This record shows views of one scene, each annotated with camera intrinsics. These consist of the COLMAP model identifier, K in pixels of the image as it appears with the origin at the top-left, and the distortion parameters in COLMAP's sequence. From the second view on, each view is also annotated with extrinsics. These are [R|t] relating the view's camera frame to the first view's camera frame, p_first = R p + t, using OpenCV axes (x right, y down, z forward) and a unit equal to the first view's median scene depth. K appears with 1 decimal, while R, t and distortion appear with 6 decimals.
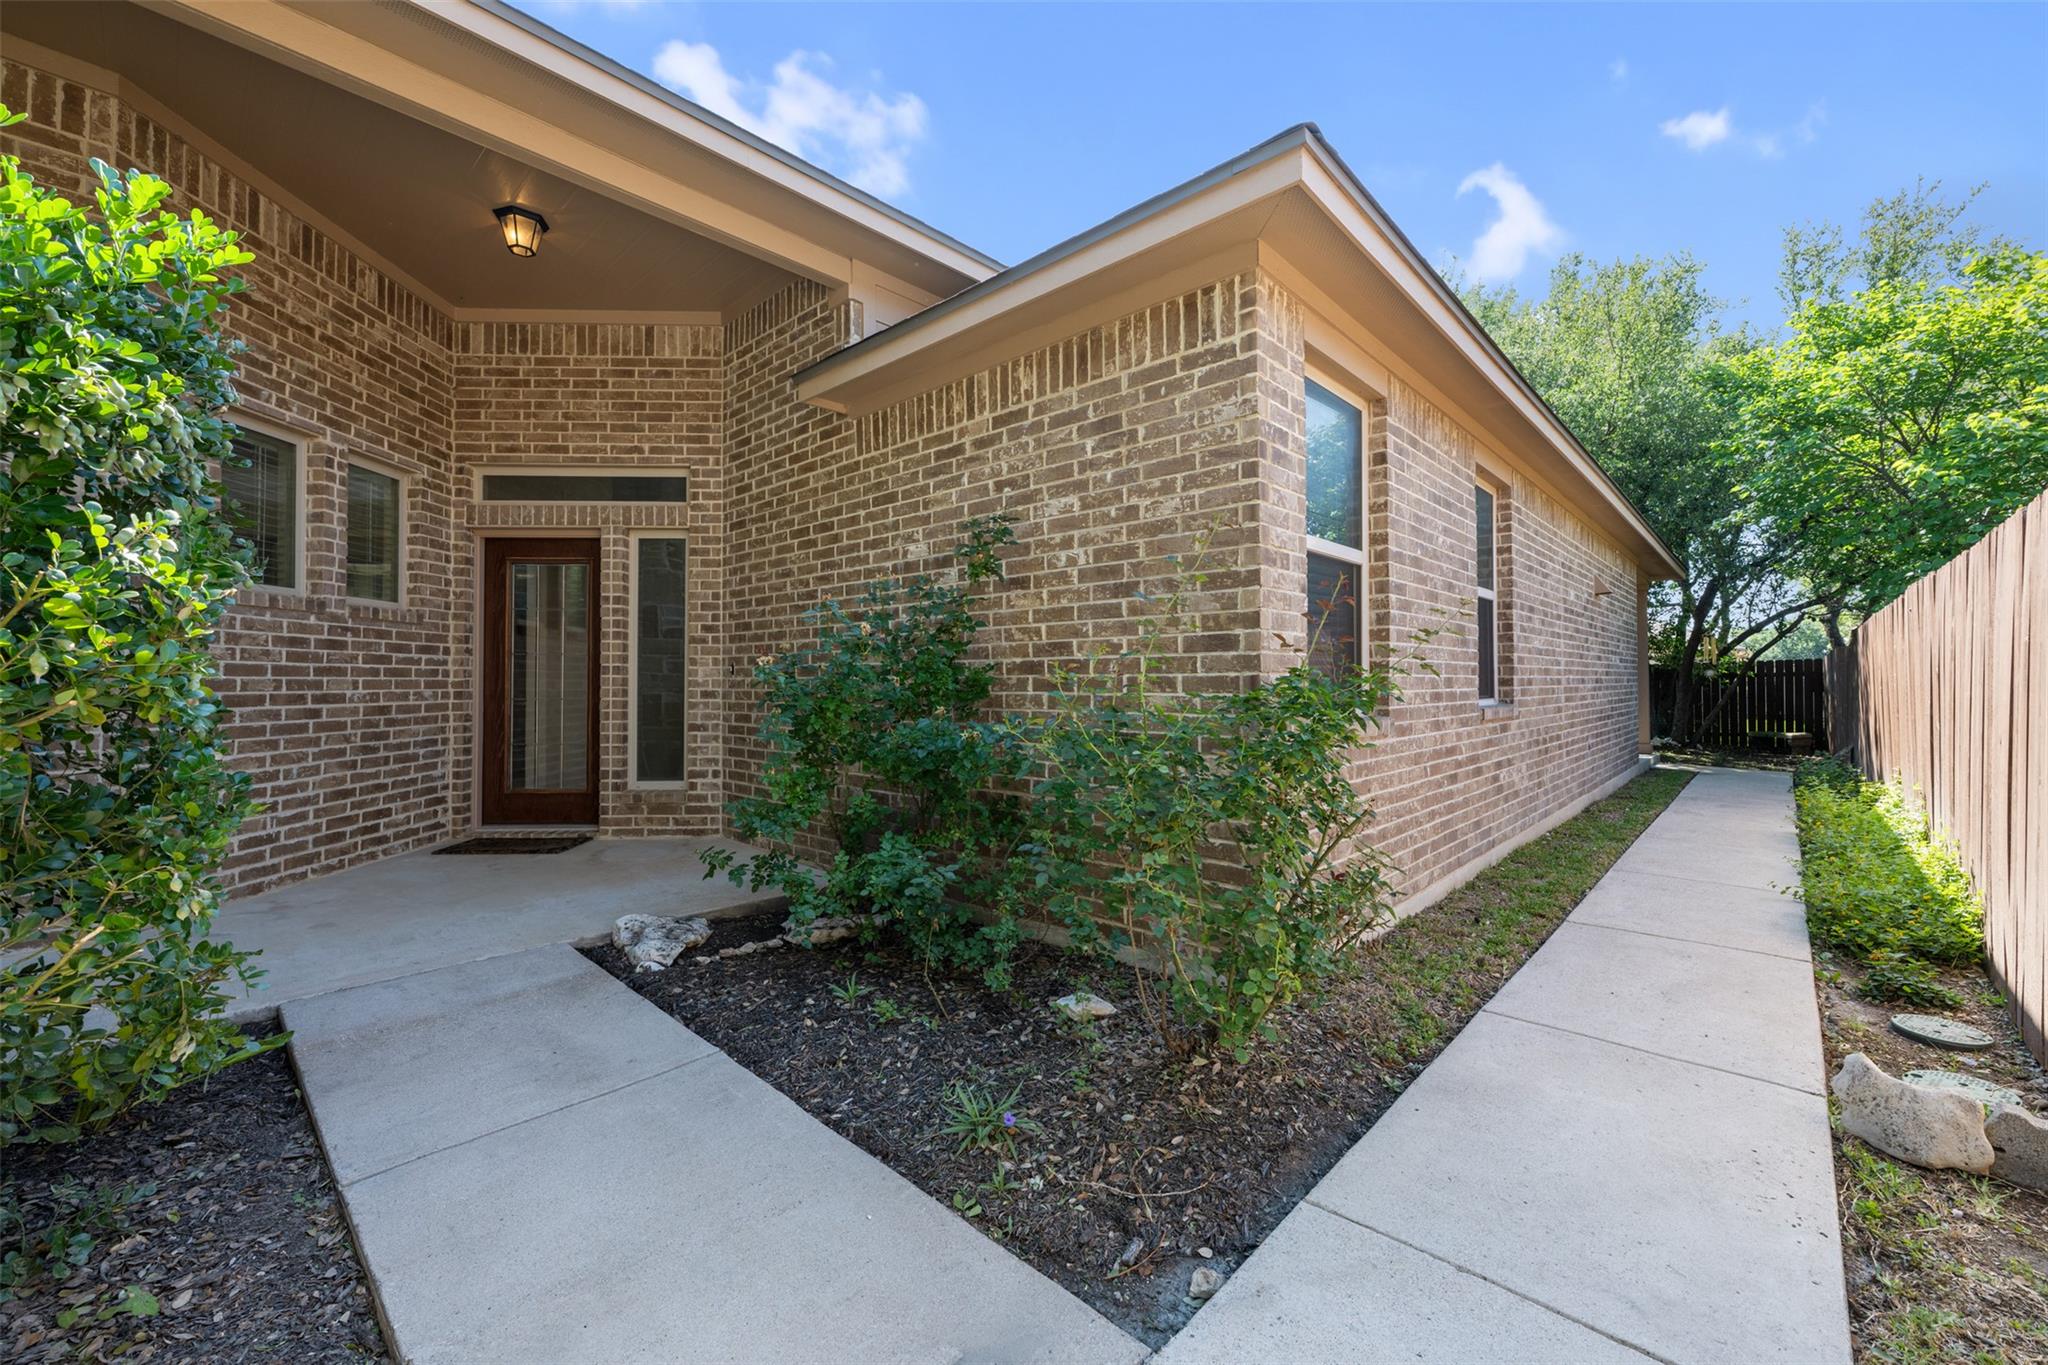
lens RADIAL K [[813.4, 0, 1023.9], [0, 813.4, 670.1], [0, 0, 1]] dist [-0.000580, -0.000088]
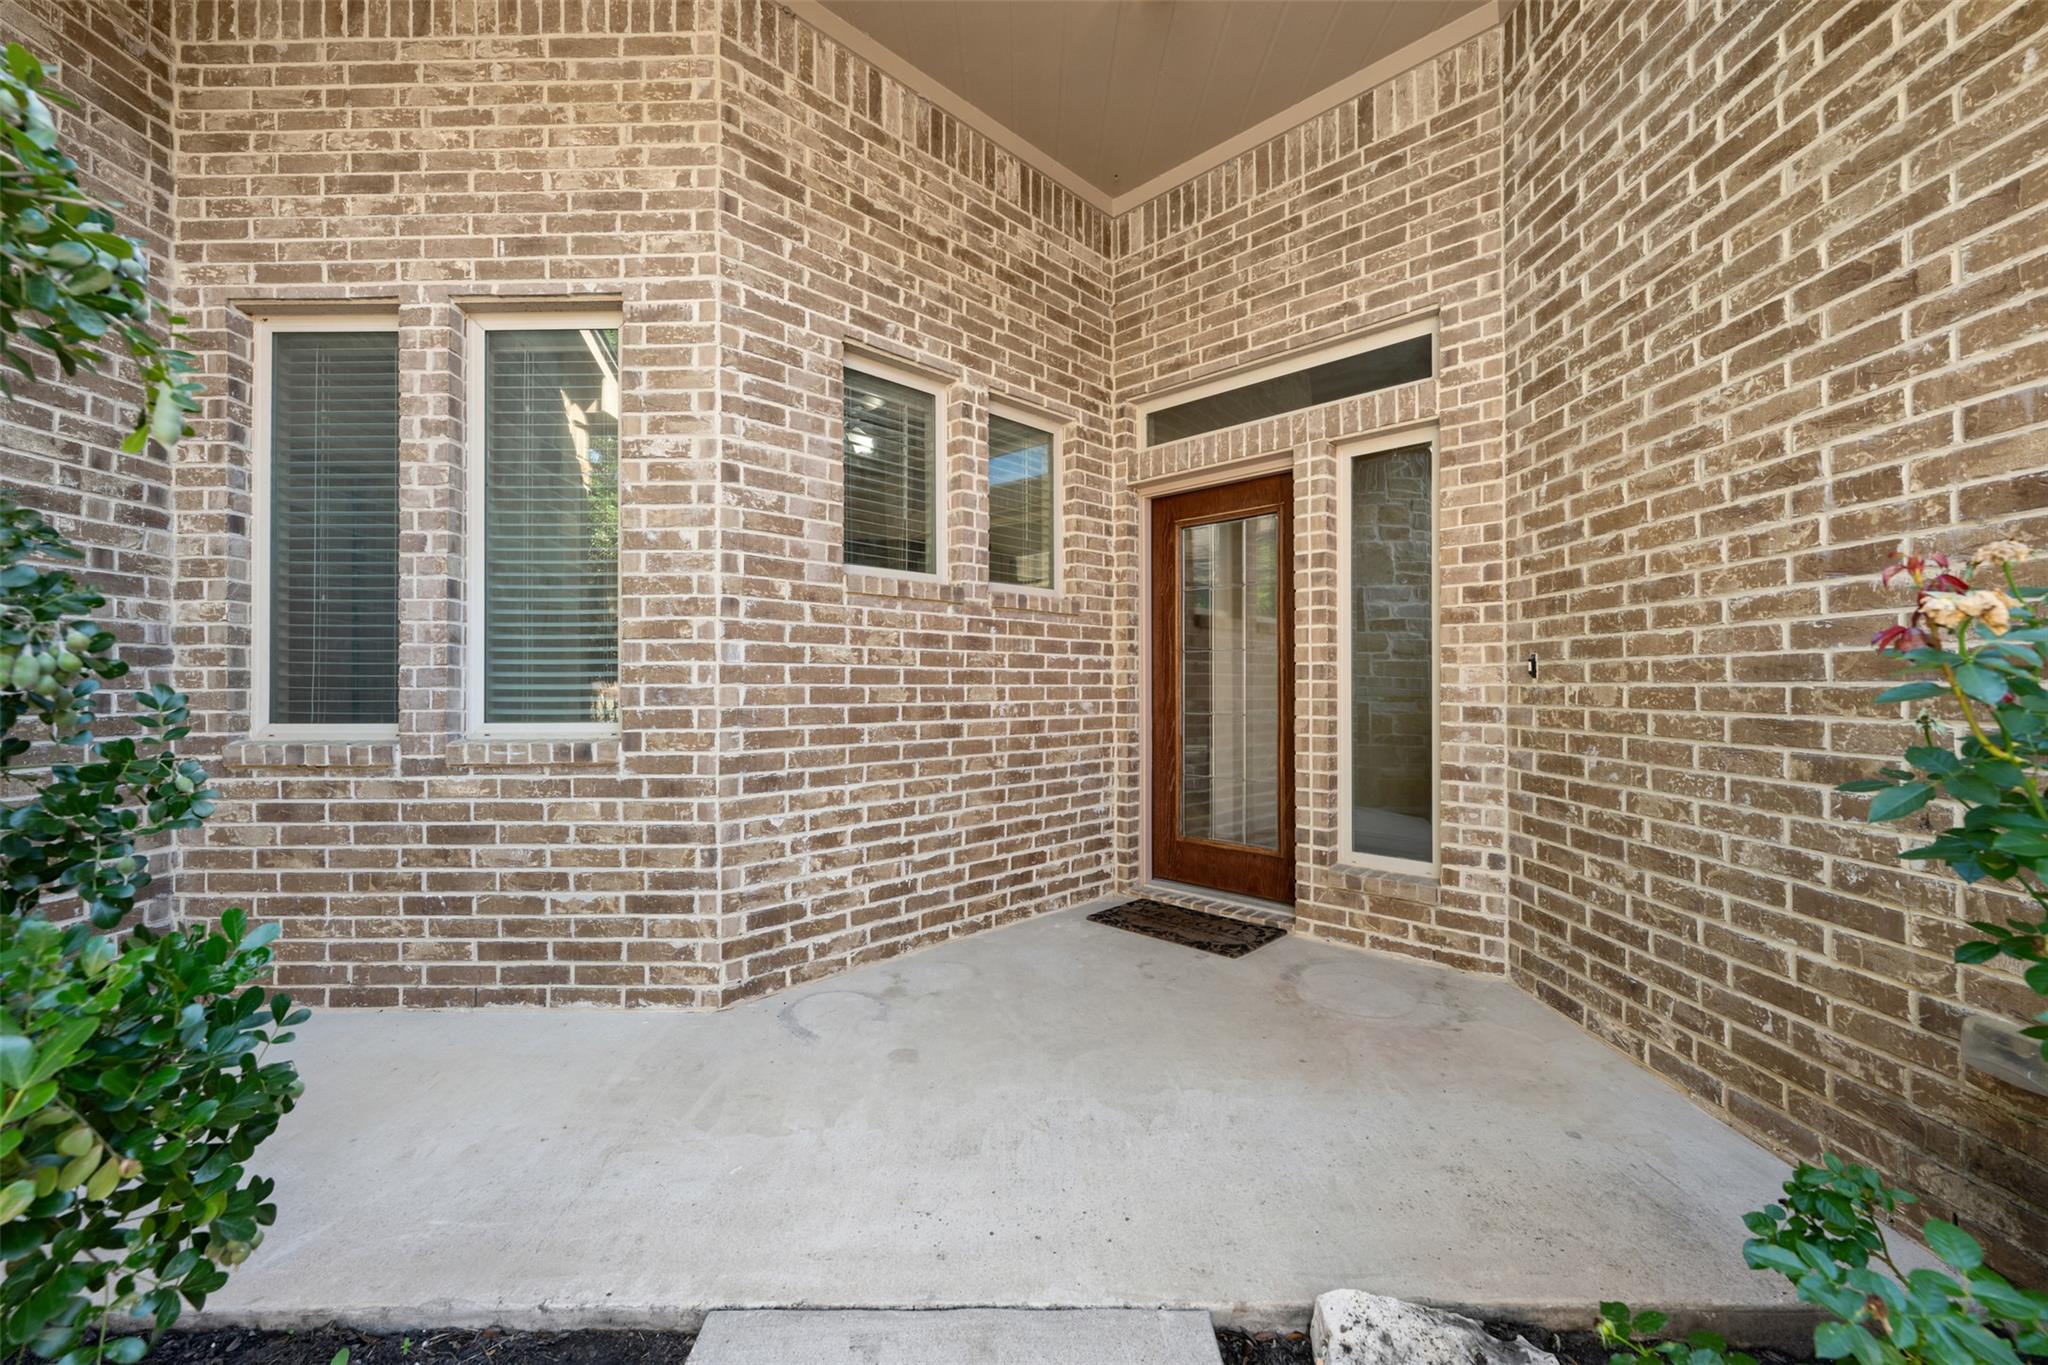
lens RADIAL K [[813.4, 0, 1018.2], [0, 813.4, 678.9], [0, 0, 1]] dist [-0.000580, -0.000088]
pose [[0.680627, -0.005845, -0.732607, -0.208630], [0.010798, 0.999940, 0.002054, 0.001771], [0.732551, -0.009309, 0.680649, 0.422050]]
